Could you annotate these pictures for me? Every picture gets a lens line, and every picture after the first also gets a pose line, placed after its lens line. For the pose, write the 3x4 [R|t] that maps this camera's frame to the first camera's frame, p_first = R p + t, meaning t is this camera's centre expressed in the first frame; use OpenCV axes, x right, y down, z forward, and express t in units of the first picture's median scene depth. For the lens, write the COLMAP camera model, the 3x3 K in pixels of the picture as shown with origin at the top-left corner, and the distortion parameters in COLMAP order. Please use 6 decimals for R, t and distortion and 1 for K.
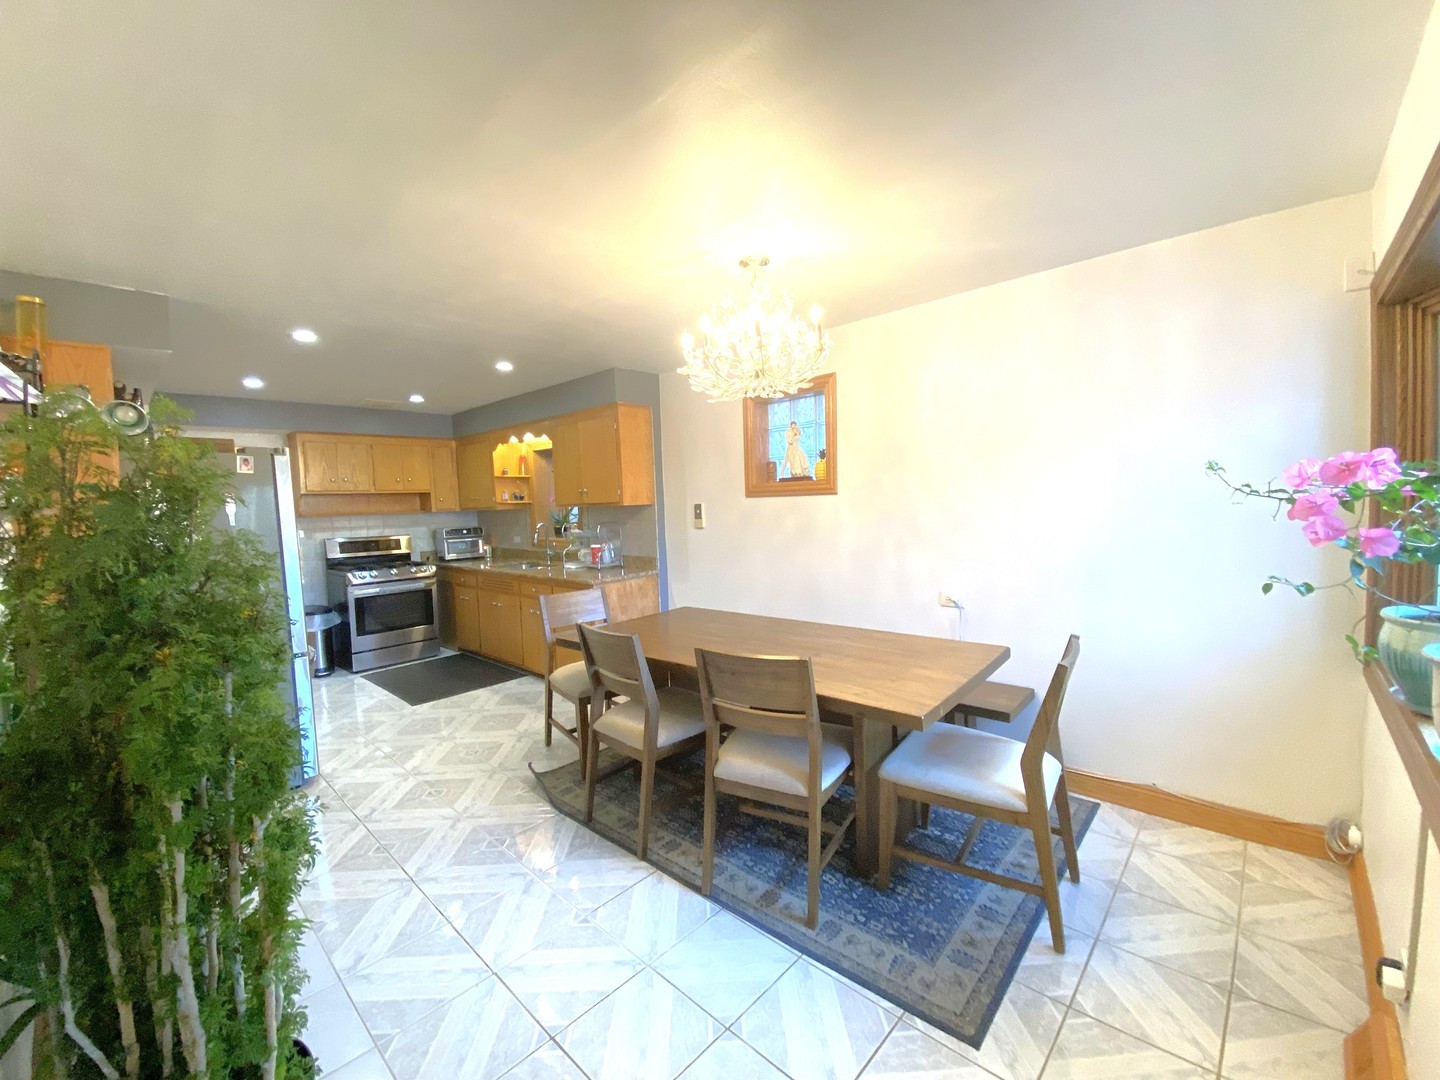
lens RADIAL K [[586.9, 0, 716.5], [0, 586.9, 535.8], [0, 0, 1]] dist [0.000654, -0.000154]
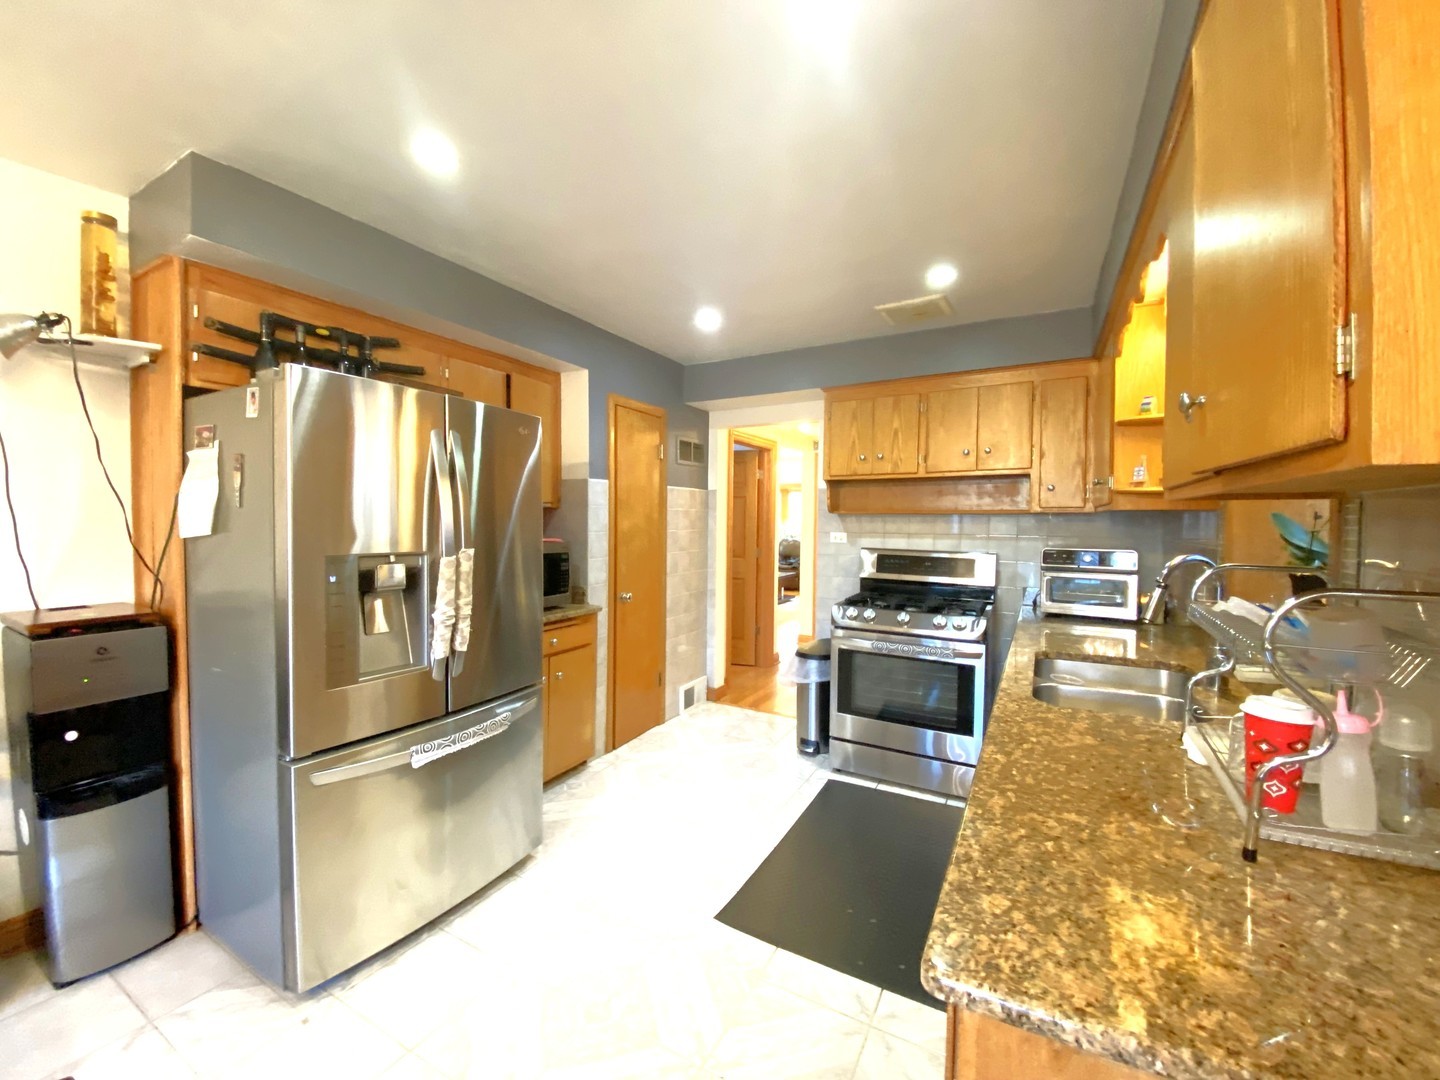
lens RADIAL K [[586.9, 0, 716.5], [0, 586.9, 535.8], [0, 0, 1]] dist [0.000654, -0.000154]
pose [[0.251666, 0.064222, -0.965681, -0.069776], [-0.071033, 0.996330, 0.047748, -0.027276], [0.965204, 0.056579, 0.255305, 0.669224]]
